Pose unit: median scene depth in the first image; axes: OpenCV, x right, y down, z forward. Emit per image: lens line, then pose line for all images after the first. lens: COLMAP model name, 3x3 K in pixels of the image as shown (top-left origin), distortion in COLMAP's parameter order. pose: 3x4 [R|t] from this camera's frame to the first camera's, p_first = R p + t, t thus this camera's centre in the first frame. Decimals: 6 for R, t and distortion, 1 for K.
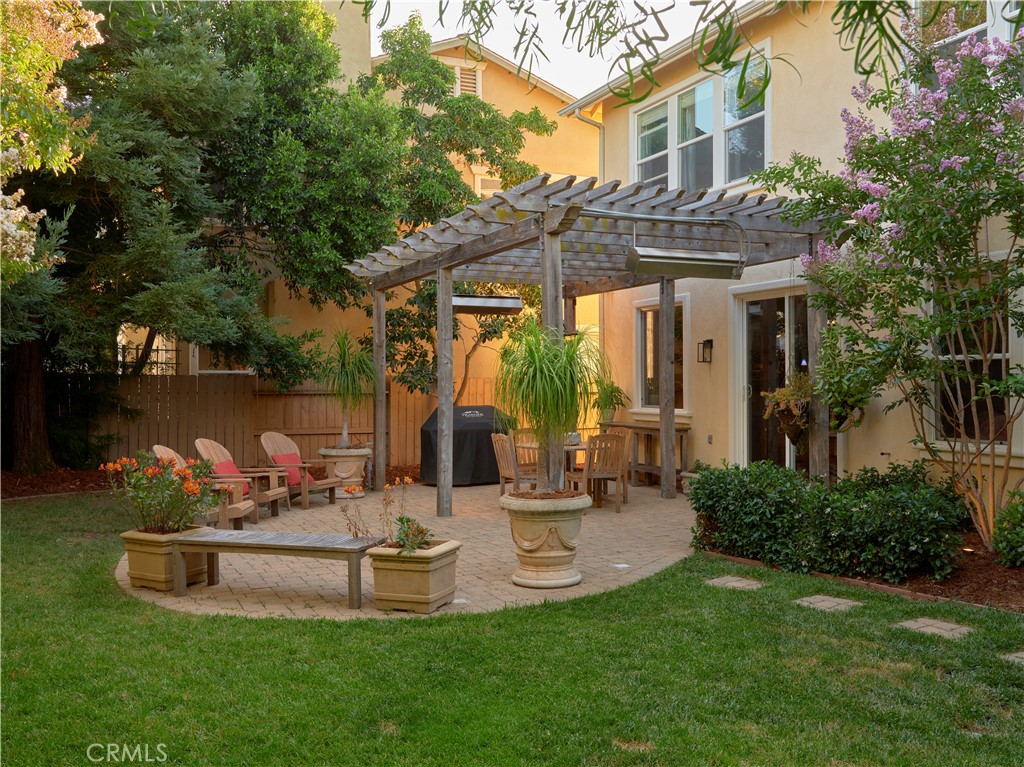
lens RADIAL K [[940.7, 0, 512.7], [0, 940.7, 381.7], [0, 0, 1]] dist [-0.006676, 0.000000]
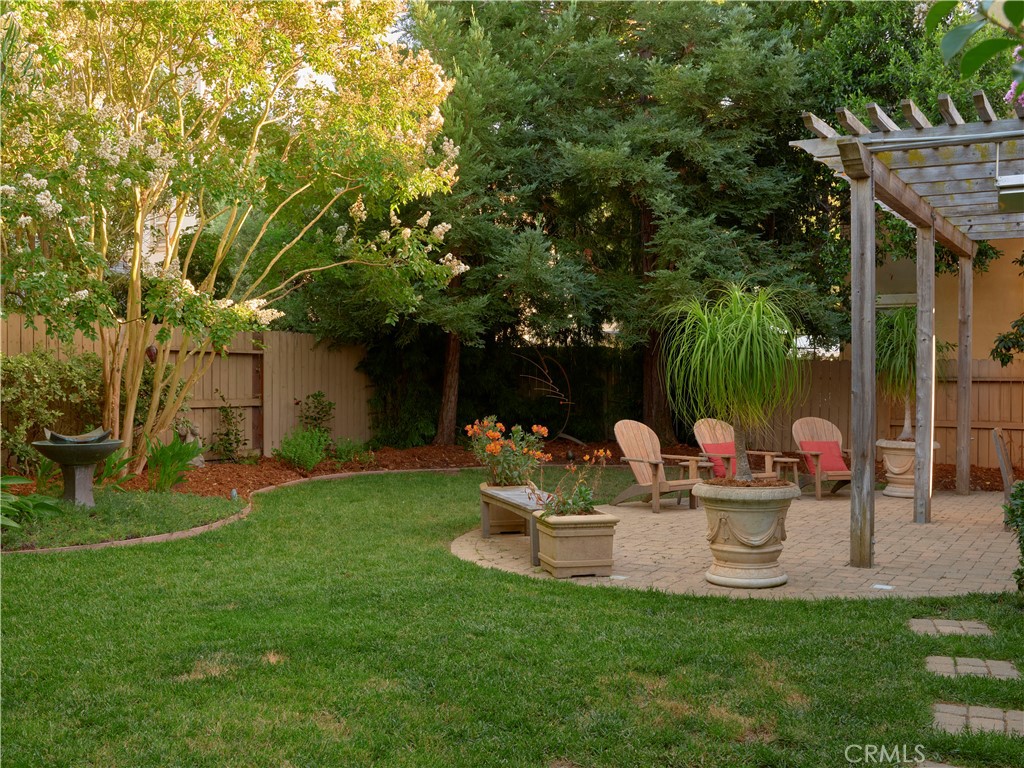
lens RADIAL K [[1036.7, 0, 513.1], [0, 1036.7, 385.5], [0, 0, 1]] dist [-0.003621, 0.000000]
pose [[0.576545, 0.013520, -0.816954, 0.450466], [-0.004739, 0.999902, 0.013203, 0.010329], [0.817052, -0.003740, 0.576552, 0.164464]]
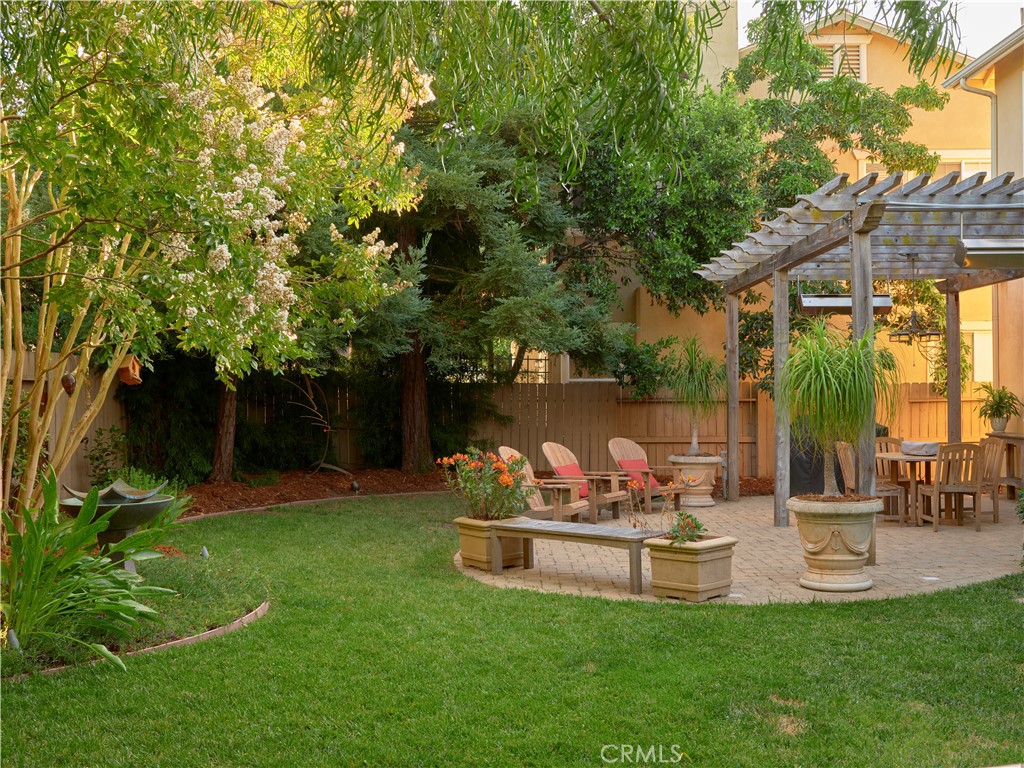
lens RADIAL K [[1044.3, 0, 515.0], [0, 1044.3, 378.5], [0, 0, 1]] dist [0.005988, 0.000000]
pose [[0.913142, -0.010102, -0.407517, 0.113886], [0.004911, 0.999893, -0.013783, 0.004542], [0.407613, 0.010584, 0.913094, -0.093082]]
